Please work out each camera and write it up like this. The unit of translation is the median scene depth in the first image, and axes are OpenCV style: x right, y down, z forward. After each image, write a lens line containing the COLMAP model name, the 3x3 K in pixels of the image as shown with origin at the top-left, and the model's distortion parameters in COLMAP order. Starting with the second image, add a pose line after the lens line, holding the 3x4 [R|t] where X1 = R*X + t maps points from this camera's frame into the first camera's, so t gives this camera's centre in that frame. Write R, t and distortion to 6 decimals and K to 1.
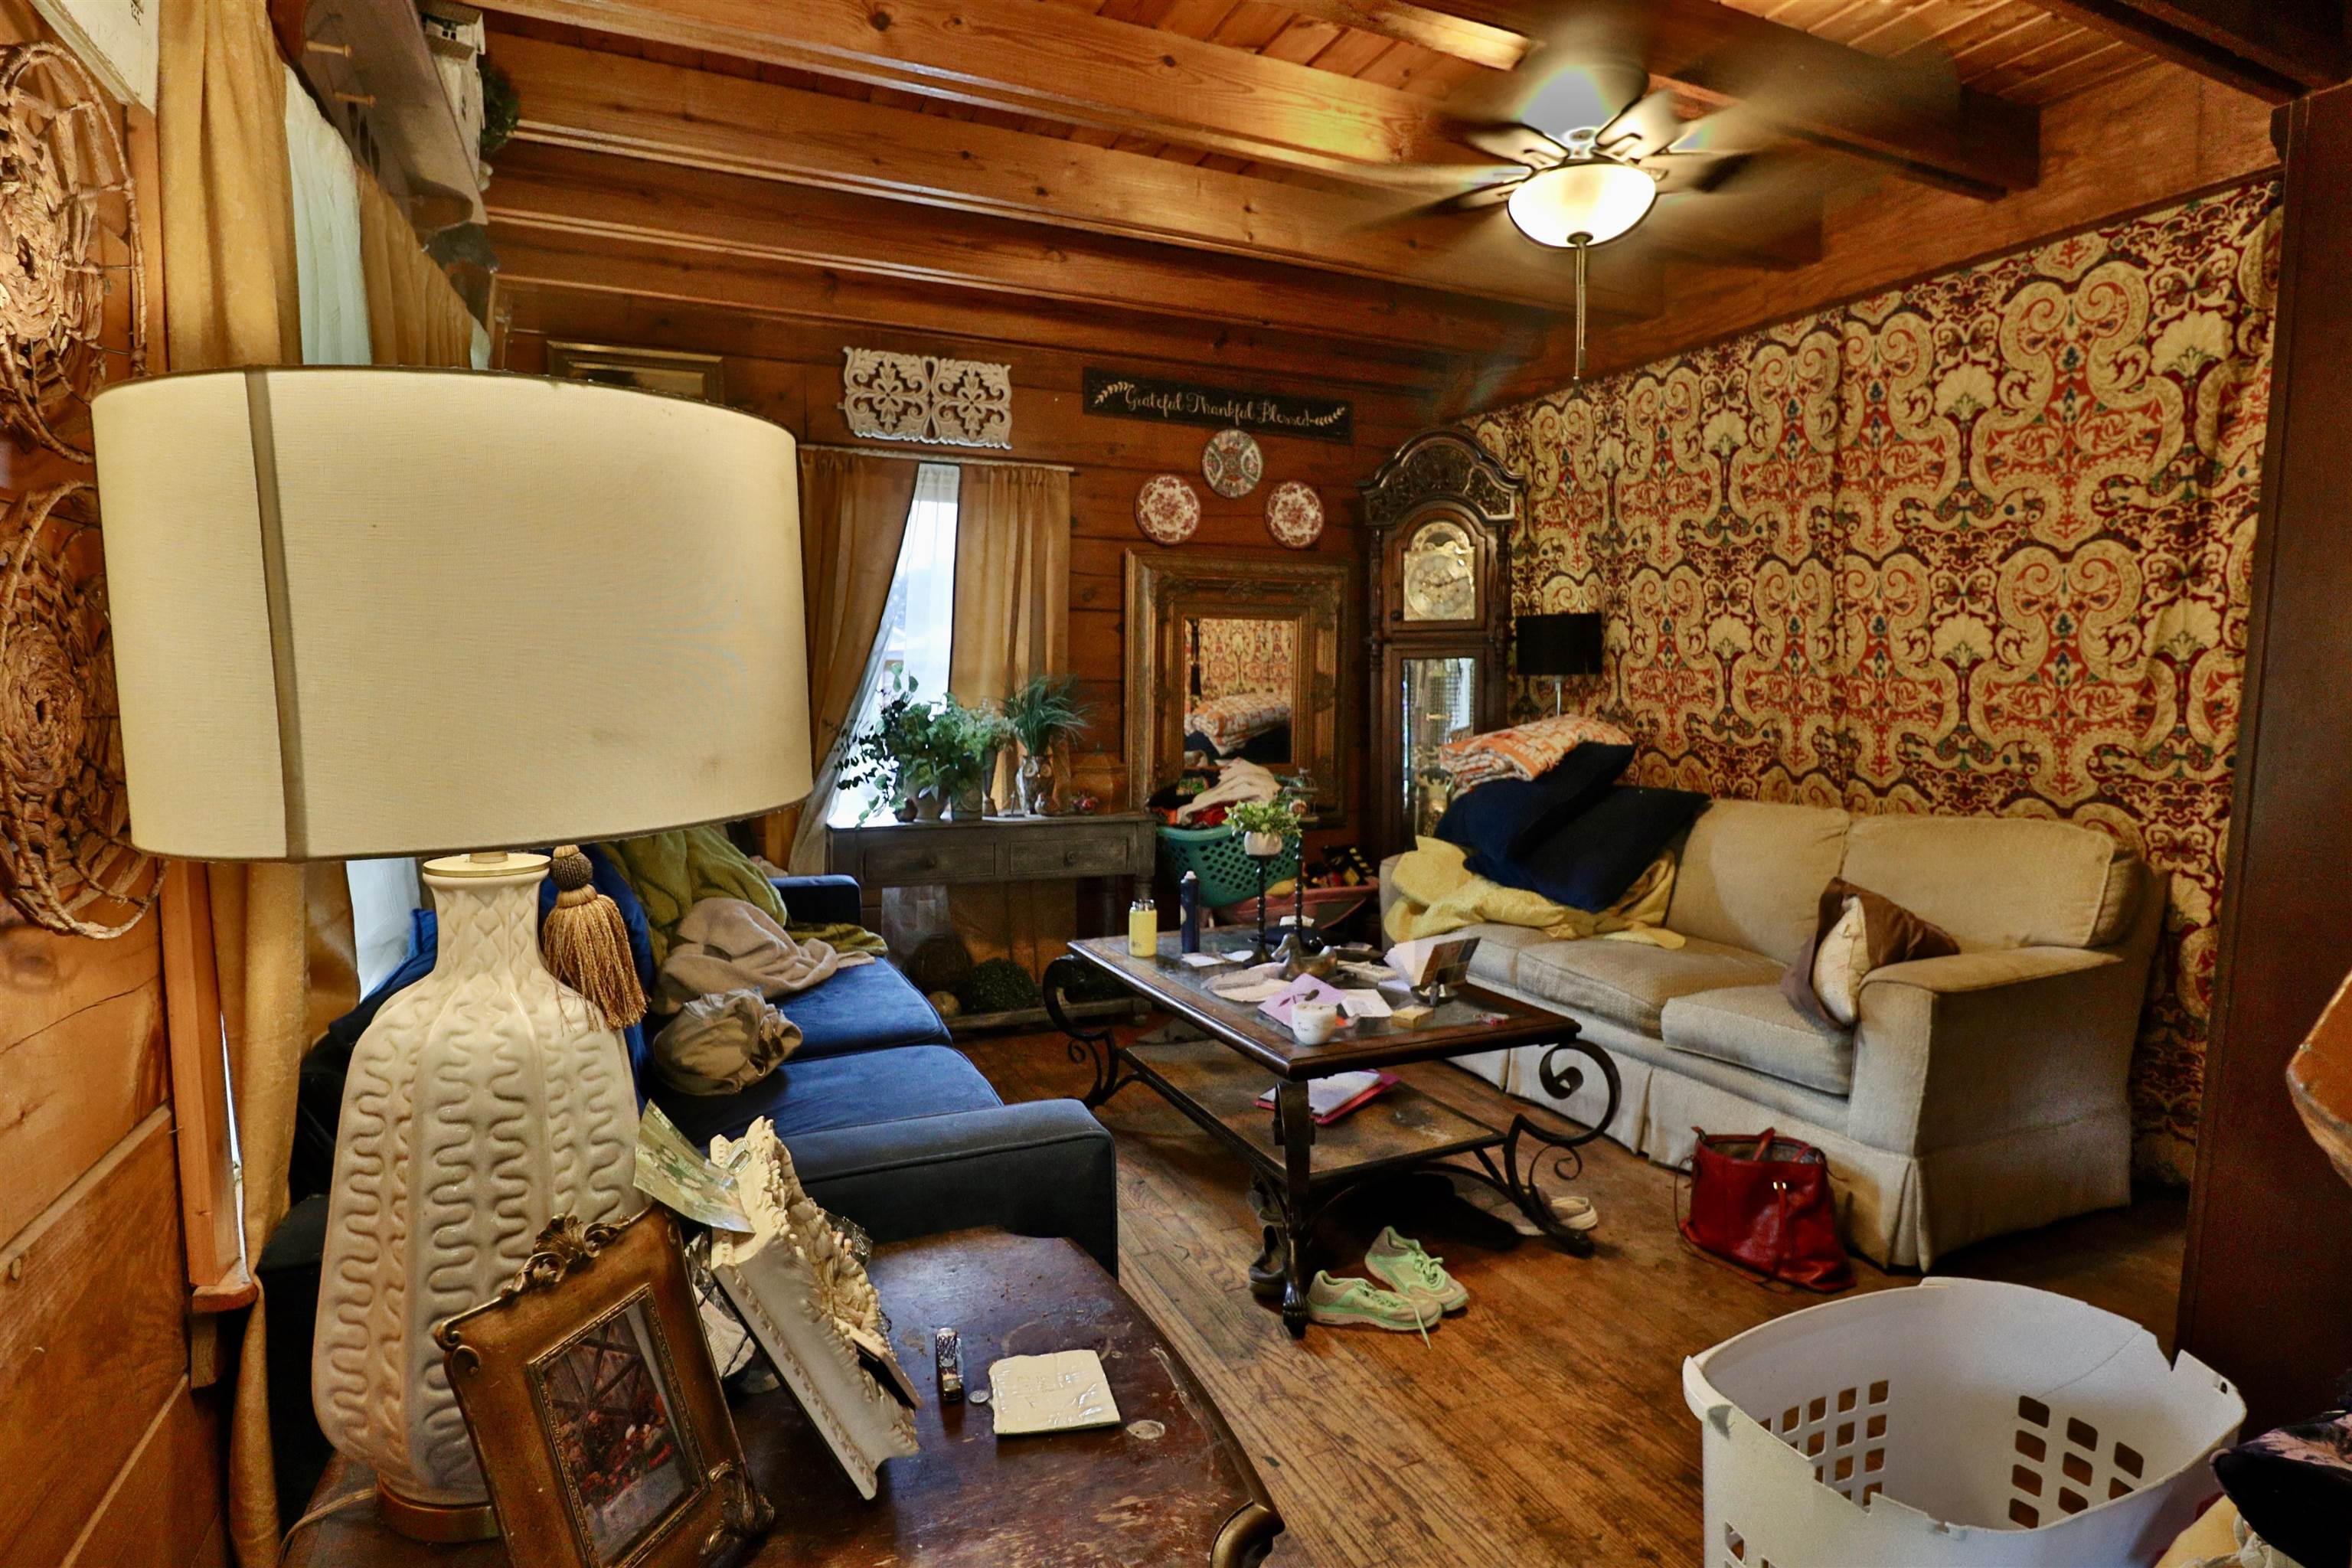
lens RADIAL K [[1222.6, 0, 1176.0], [0, 1222.6, 784.0], [0, 0, 1]] dist [0.001238, 0.000235]
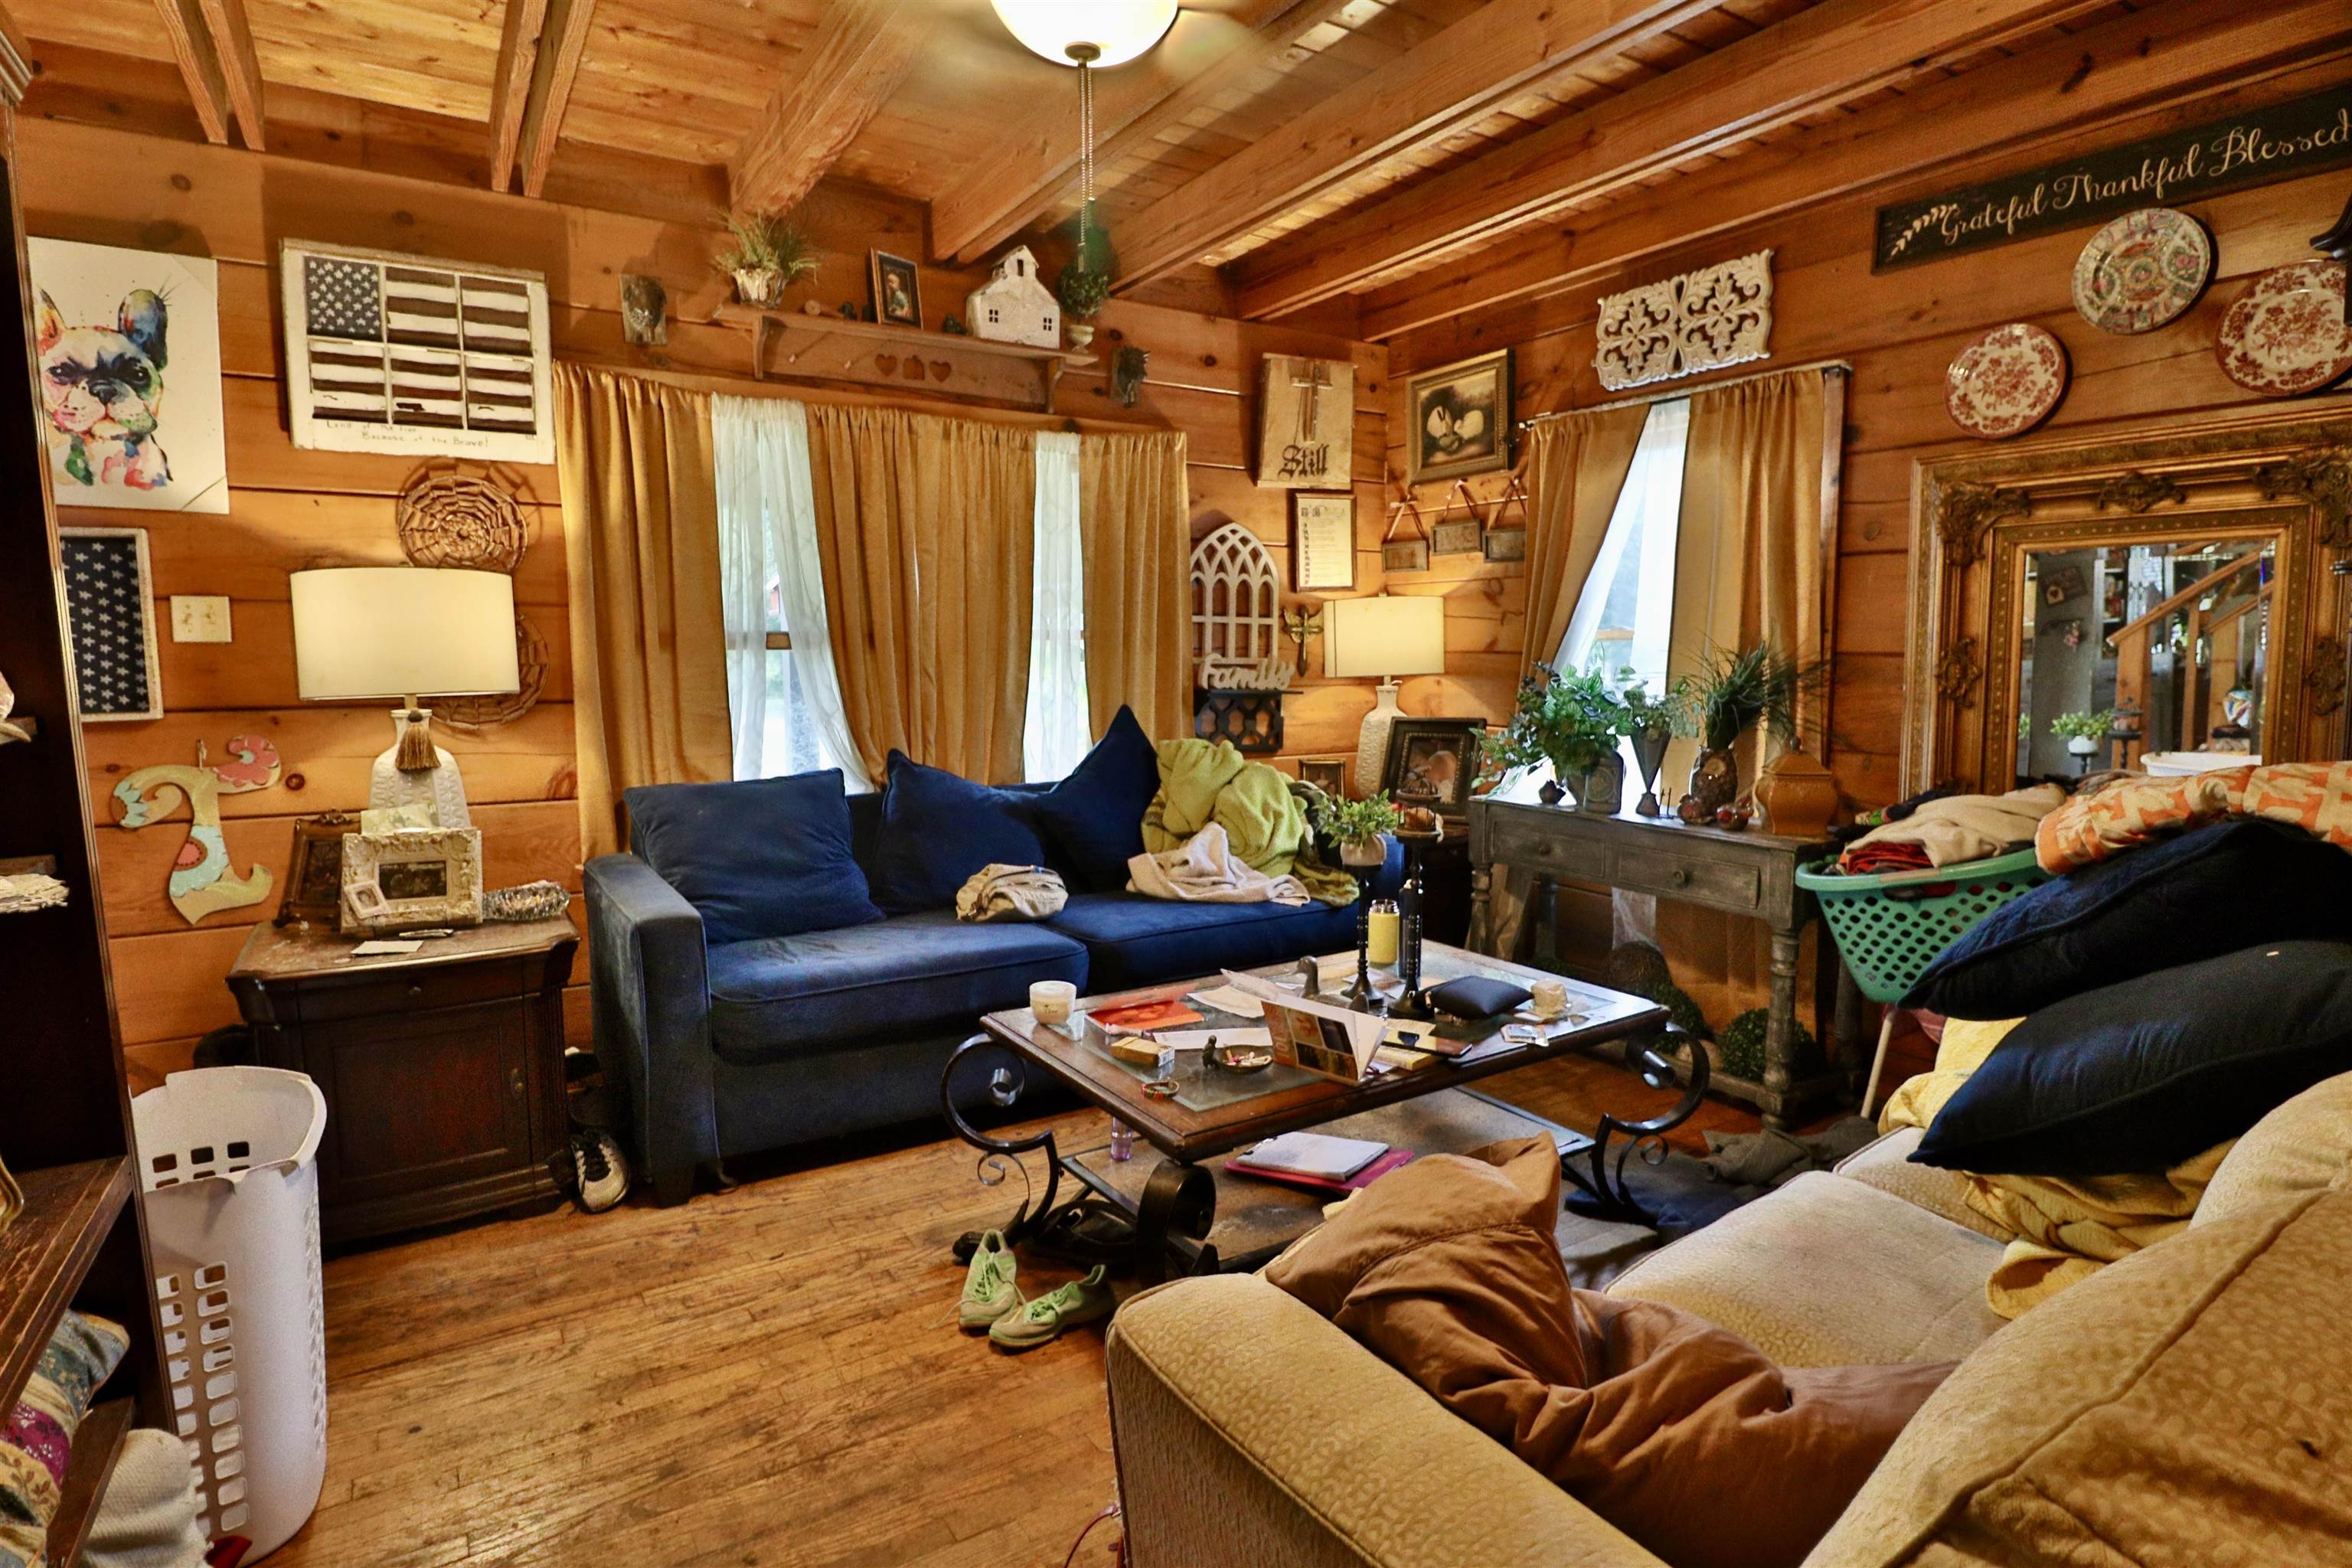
lens RADIAL K [[1244.1, 0, 1189.0], [0, 1244.1, 753.6], [0, 0, 1]] dist [-0.002277, -0.014162]
pose [[0.130561, 0.108003, -0.985540, 0.646726], [-0.028039, 0.994053, 0.105222, -0.094130], [0.991044, 0.013896, 0.132813, 0.534395]]
